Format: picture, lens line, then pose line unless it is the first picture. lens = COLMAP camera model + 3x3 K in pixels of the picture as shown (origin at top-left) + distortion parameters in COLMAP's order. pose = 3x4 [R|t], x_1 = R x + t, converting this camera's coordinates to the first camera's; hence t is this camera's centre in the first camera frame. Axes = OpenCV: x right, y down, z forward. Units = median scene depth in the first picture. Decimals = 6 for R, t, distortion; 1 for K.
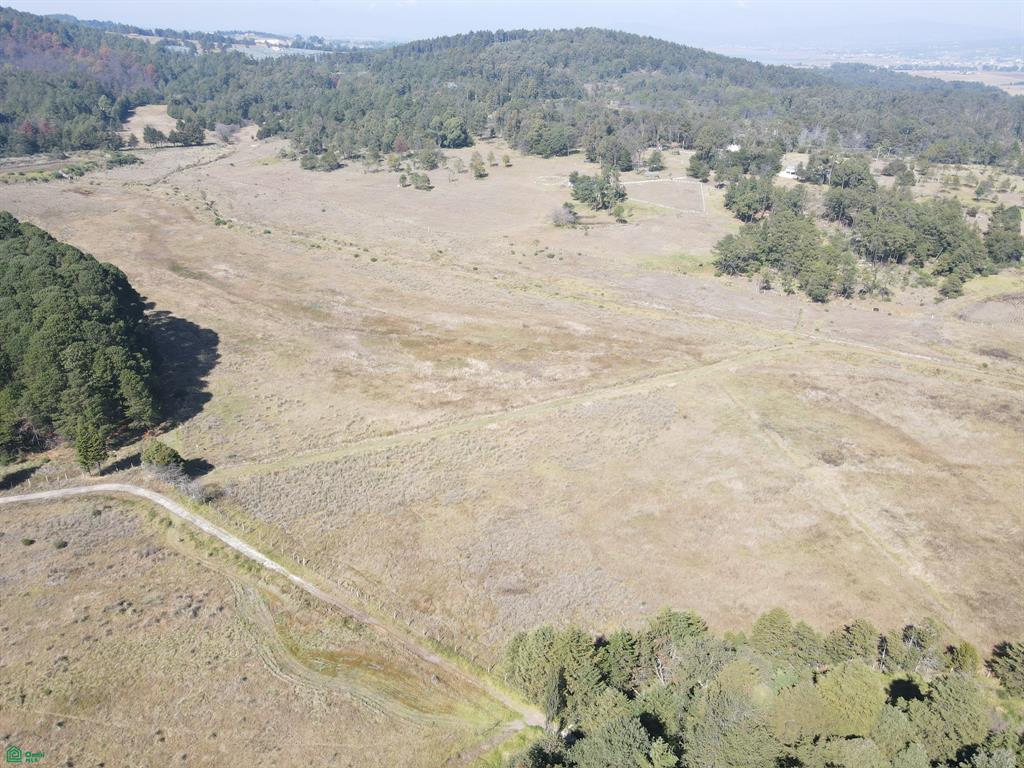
lens RADIAL K [[751.5, 0, 507.8], [0, 751.5, 382.6], [0, 0, 1]] dist [-0.001339, 0.032263]
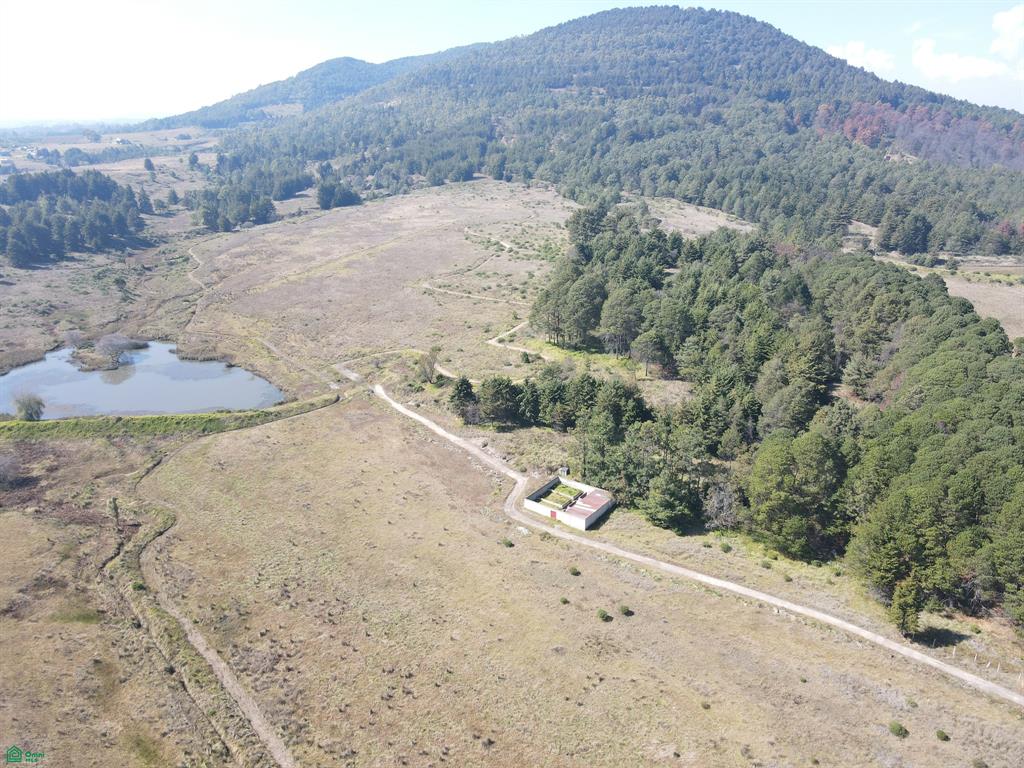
lens RADIAL K [[753.0, 0, 507.2], [0, 753.0, 382.6], [0, 0, 1]] dist [0.001496, 0.015216]
pose [[0.473979, 0.264684, -0.839813, -0.206624], [-0.361743, 0.928083, 0.088341, -0.029343], [0.802799, 0.261925, 0.535640, 0.077036]]
